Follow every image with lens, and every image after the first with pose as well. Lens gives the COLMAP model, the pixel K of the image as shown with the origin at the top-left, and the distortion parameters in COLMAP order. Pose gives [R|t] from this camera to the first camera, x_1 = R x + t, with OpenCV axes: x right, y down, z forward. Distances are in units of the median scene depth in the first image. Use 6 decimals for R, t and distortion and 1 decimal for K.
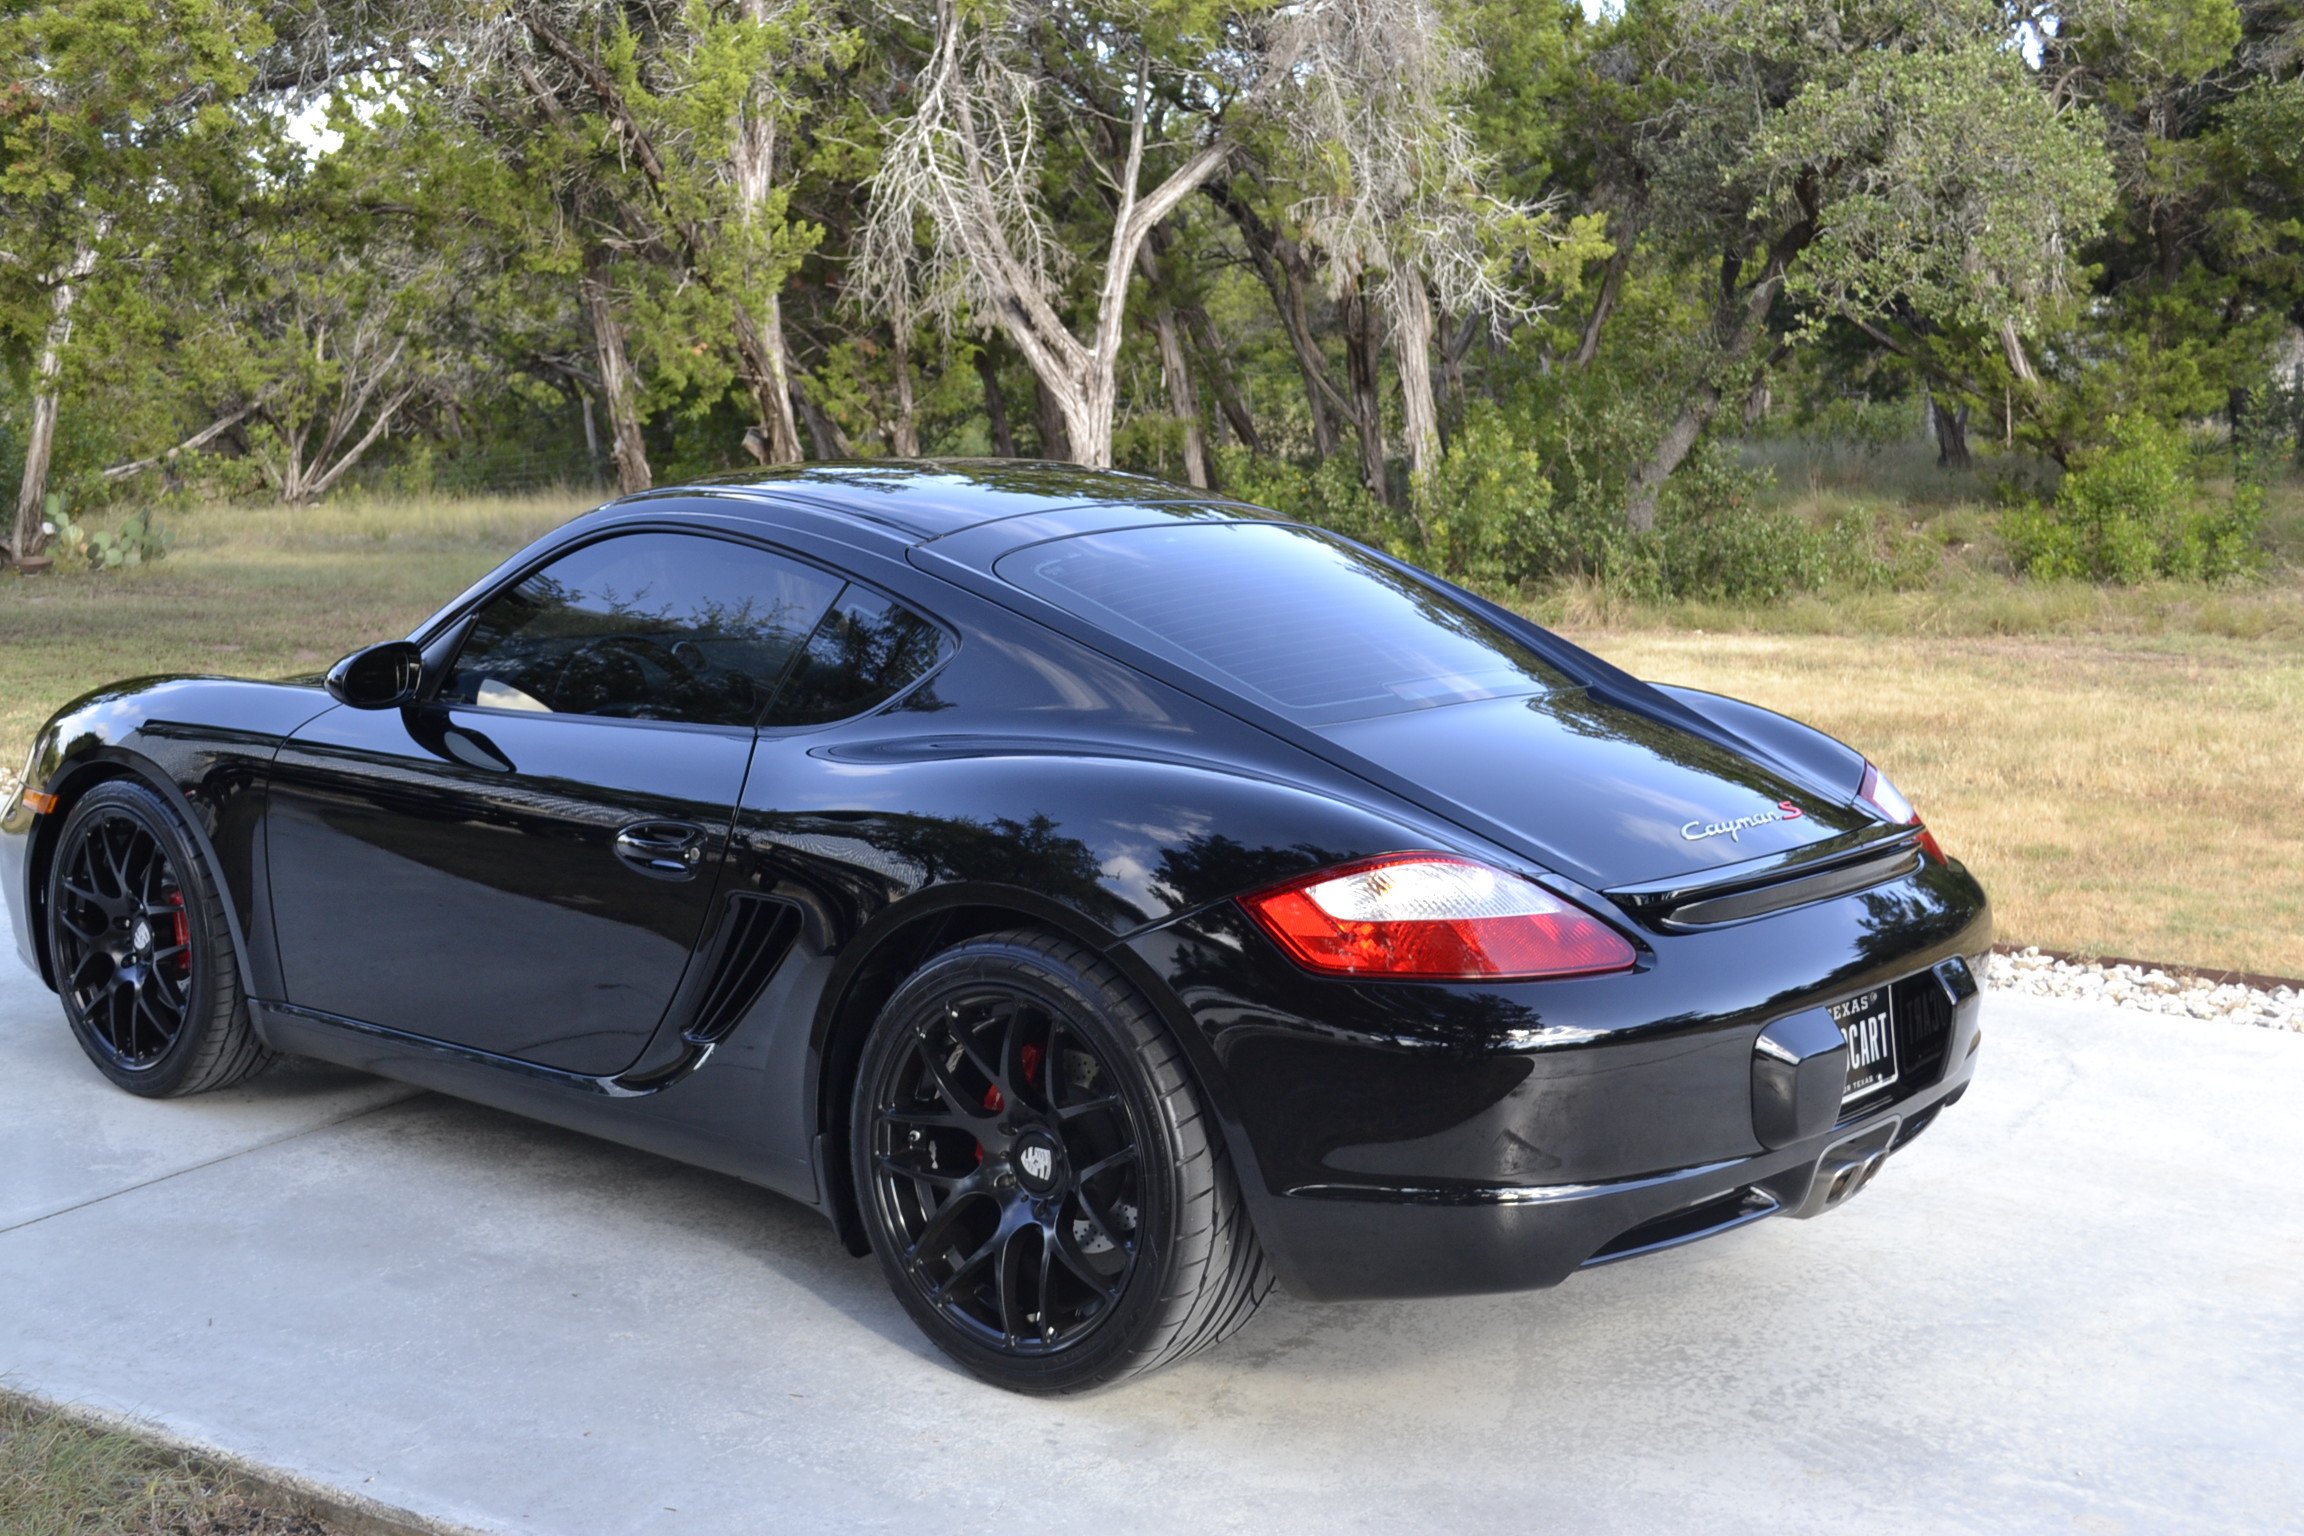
lens RADIAL K [[2797.2, 0, 1152.0], [0, 2797.2, 768.0], [0, 0, 1]] dist [0.004786, -0.079098]
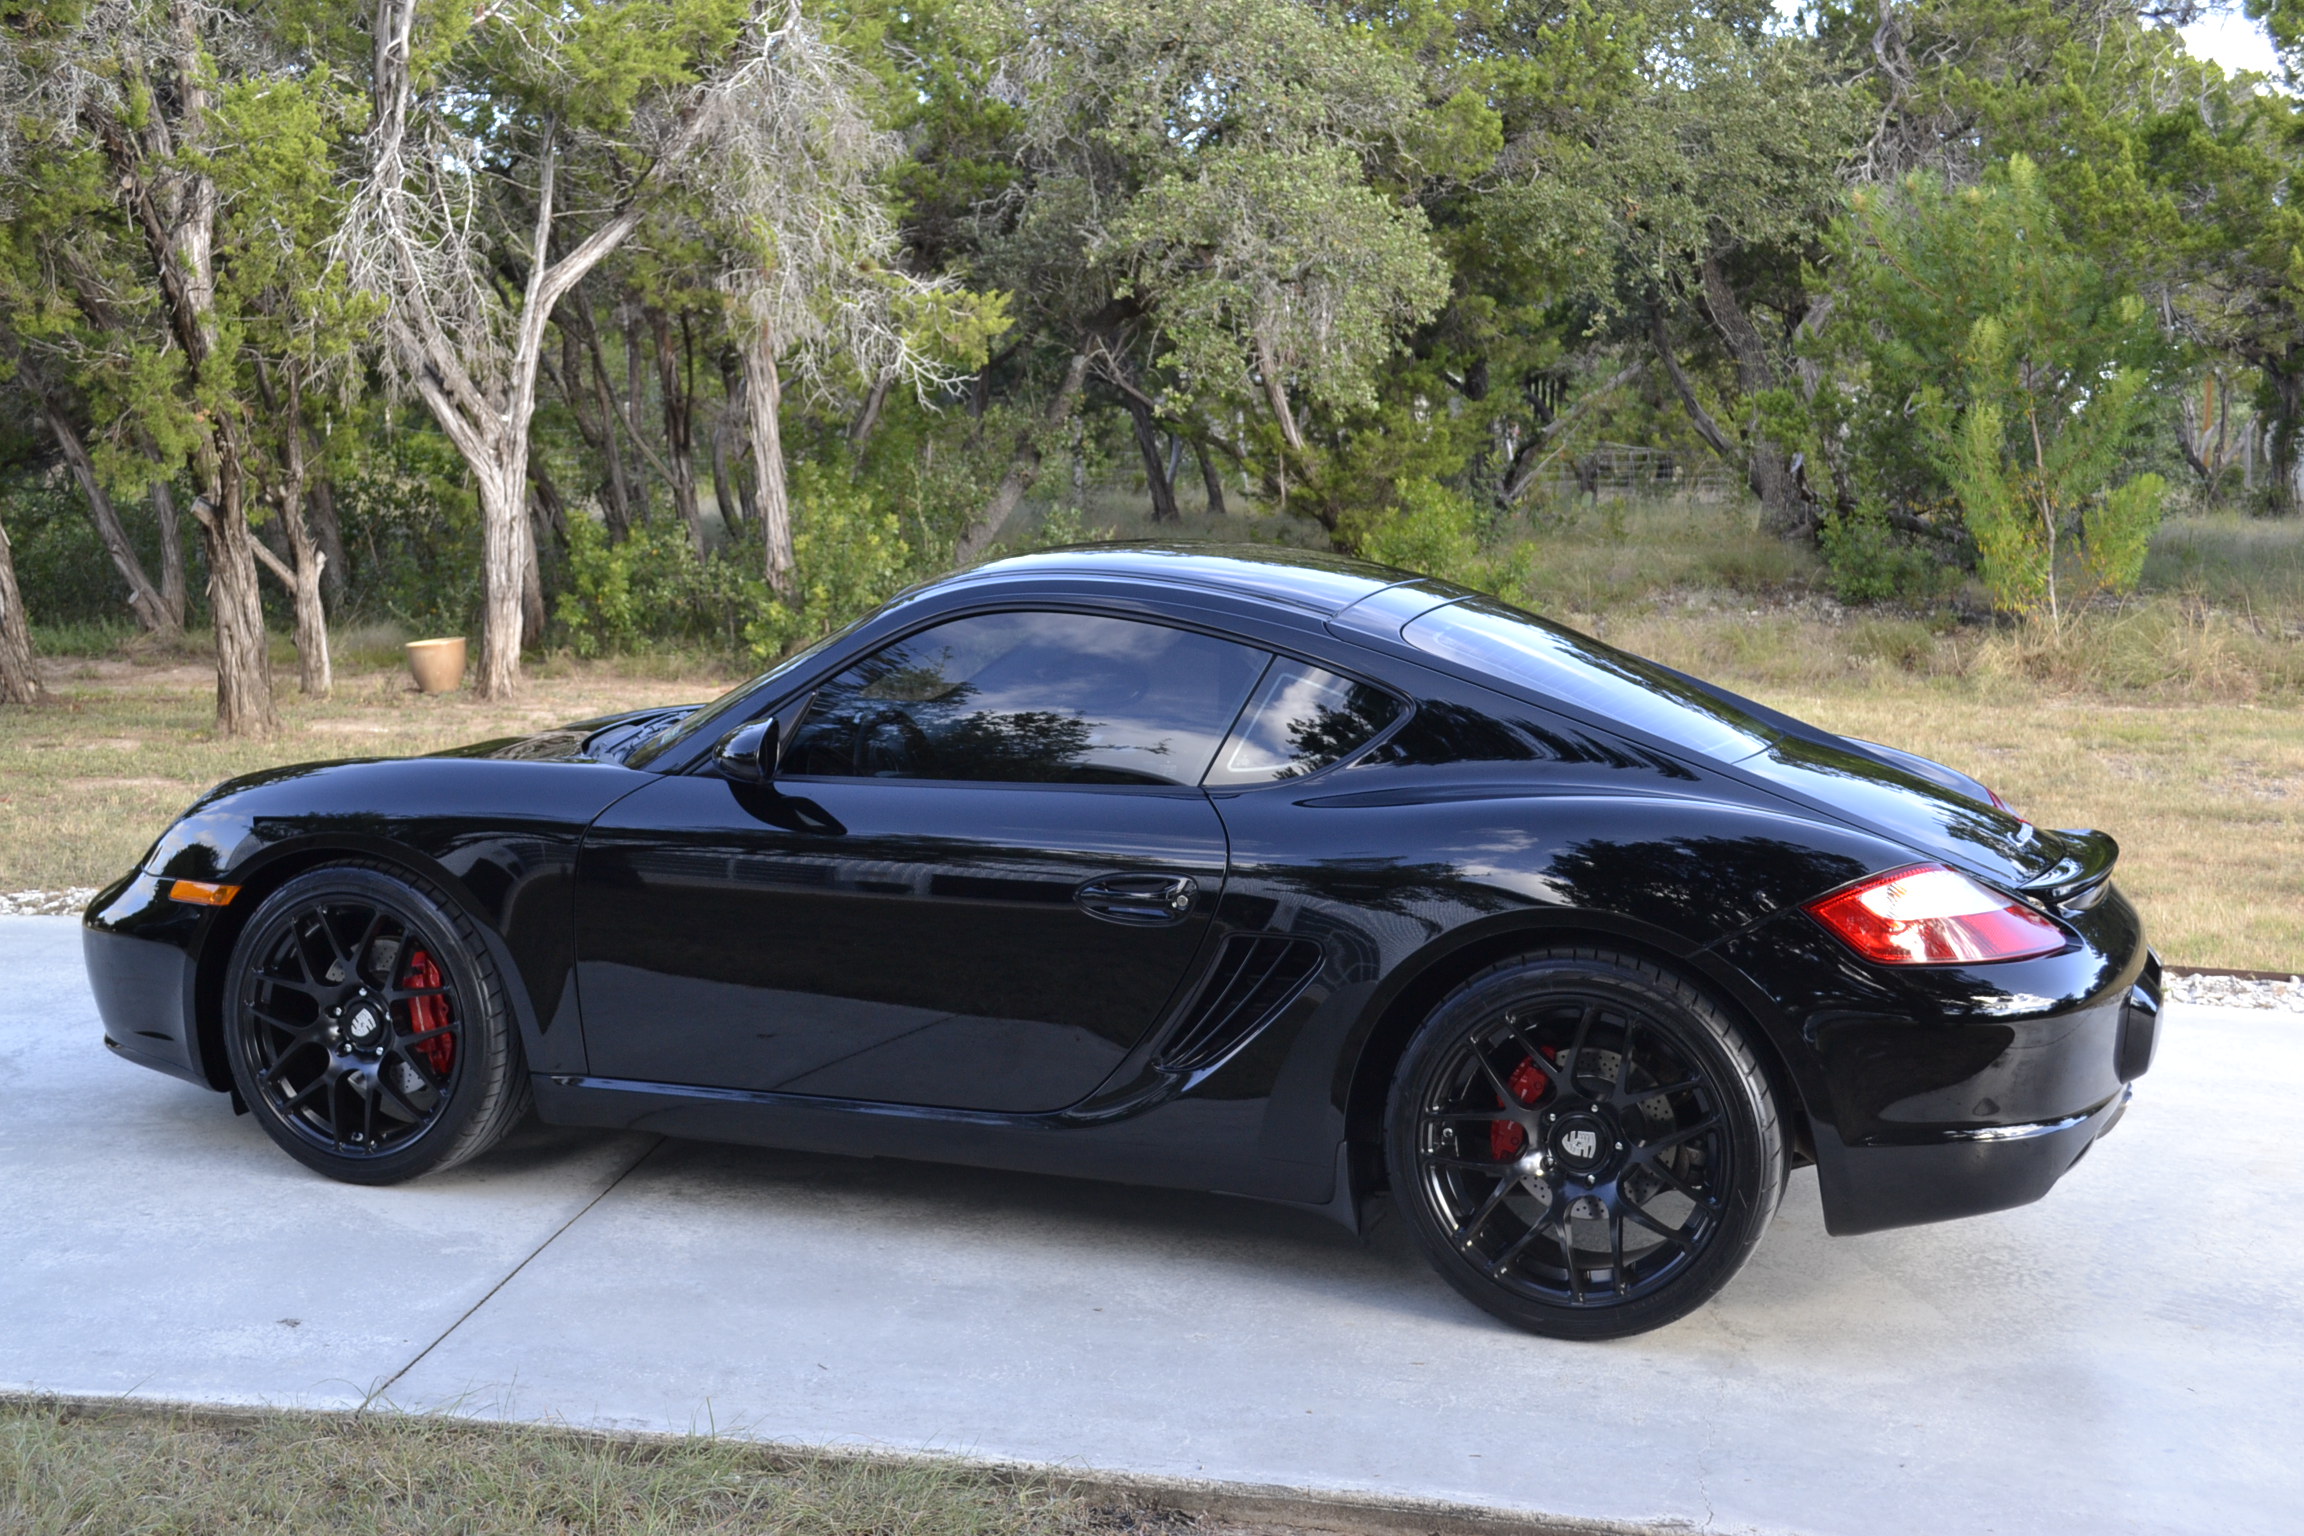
lens RADIAL K [[2794.5, 0, 1152.0], [0, 2794.5, 768.0], [0, 0, 1]] dist [0.013186, -0.011608]
pose [[0.937475, -0.035997, 0.346185, -0.155230], [0.042521, 0.999032, -0.011267, -0.002895], [-0.345445, 0.025282, 0.938099, -0.011089]]
